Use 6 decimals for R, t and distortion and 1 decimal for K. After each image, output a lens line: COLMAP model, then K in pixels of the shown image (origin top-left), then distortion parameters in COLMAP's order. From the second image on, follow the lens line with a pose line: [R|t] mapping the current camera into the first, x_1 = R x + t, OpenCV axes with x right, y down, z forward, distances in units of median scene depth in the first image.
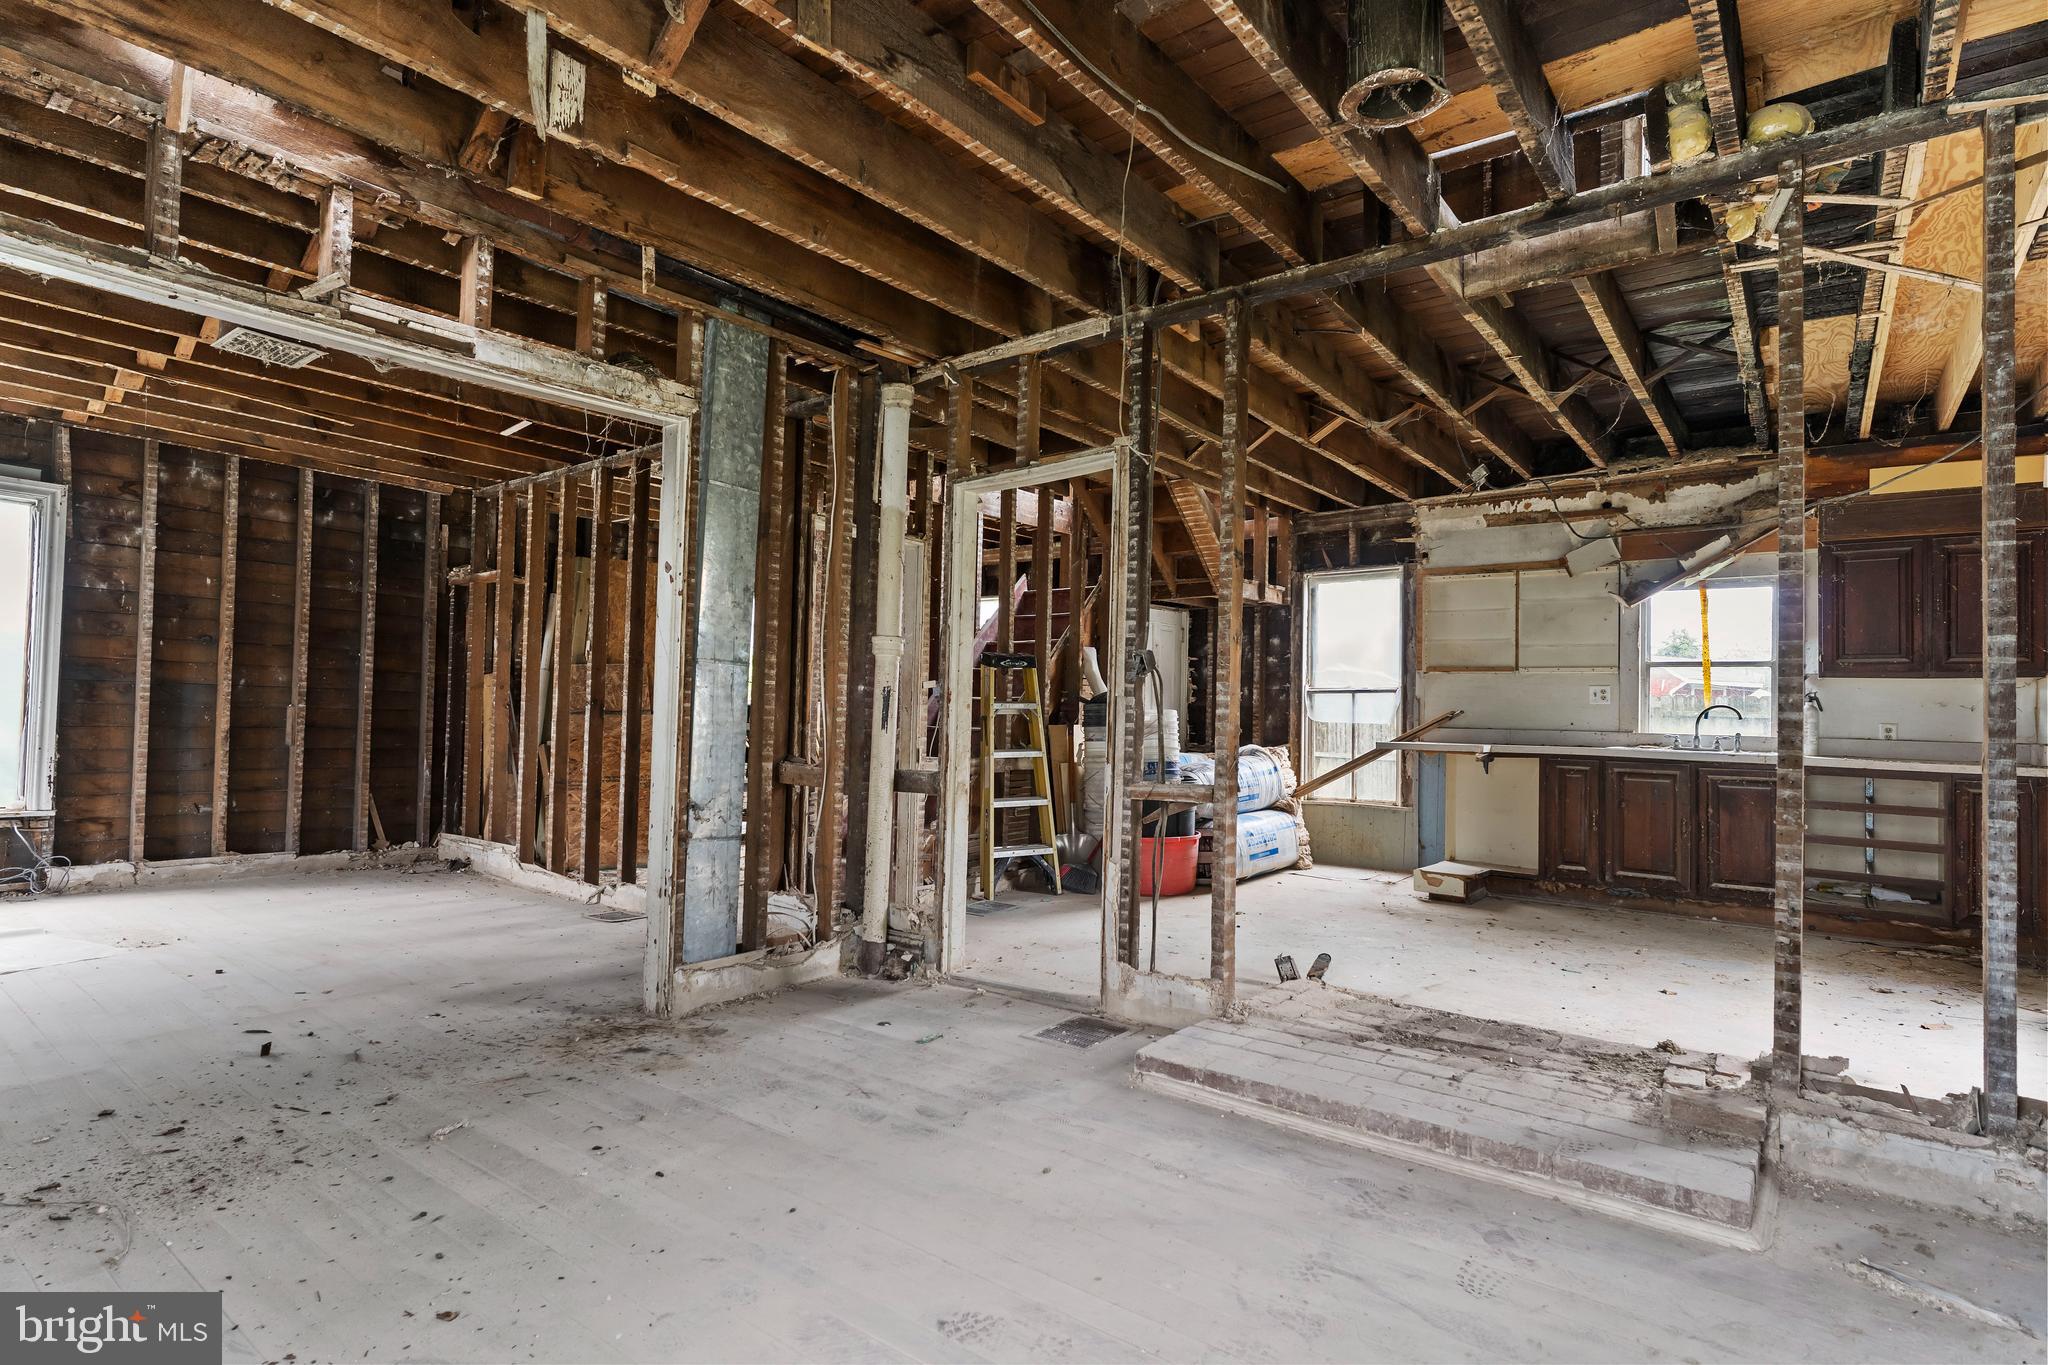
lens RADIAL K [[1052.1, 0, 1019.8], [0, 1052.1, 679.7], [0, 0, 1]] dist [-0.007572, 0.003556]
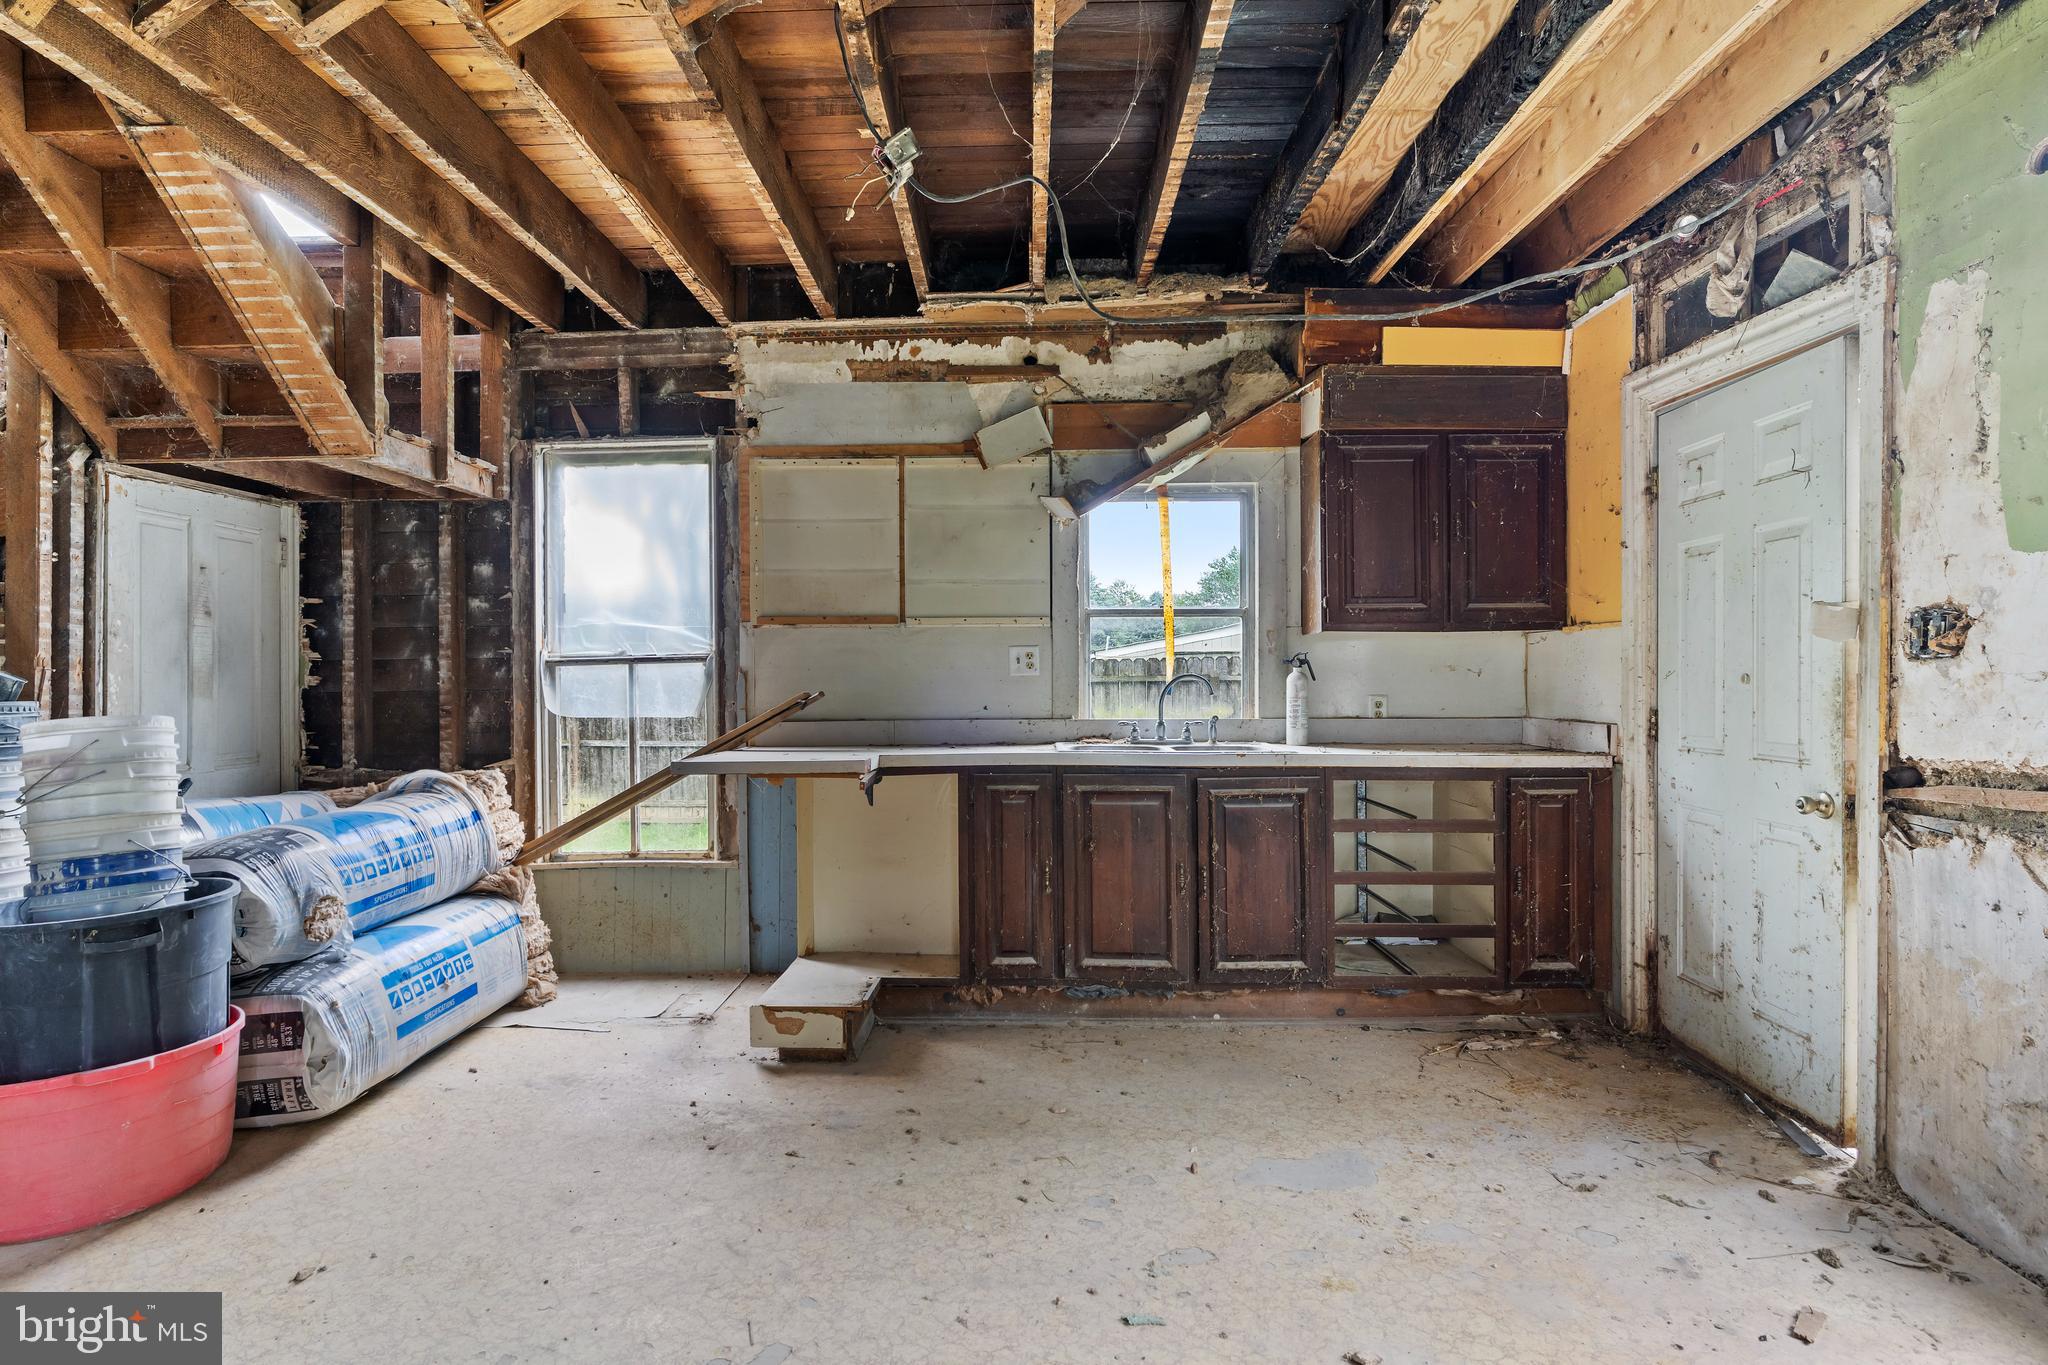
lens RADIAL K [[1052.1, 0, 1022.2], [0, 1052.1, 681.0], [0, 0, 1]] dist [-0.007572, 0.003556]
pose [[0.799532, -0.025579, 0.600079, 0.164148], [0.006573, 0.999406, 0.033843, 0.004827], [-0.600588, -0.023114, 0.799225, 0.474948]]
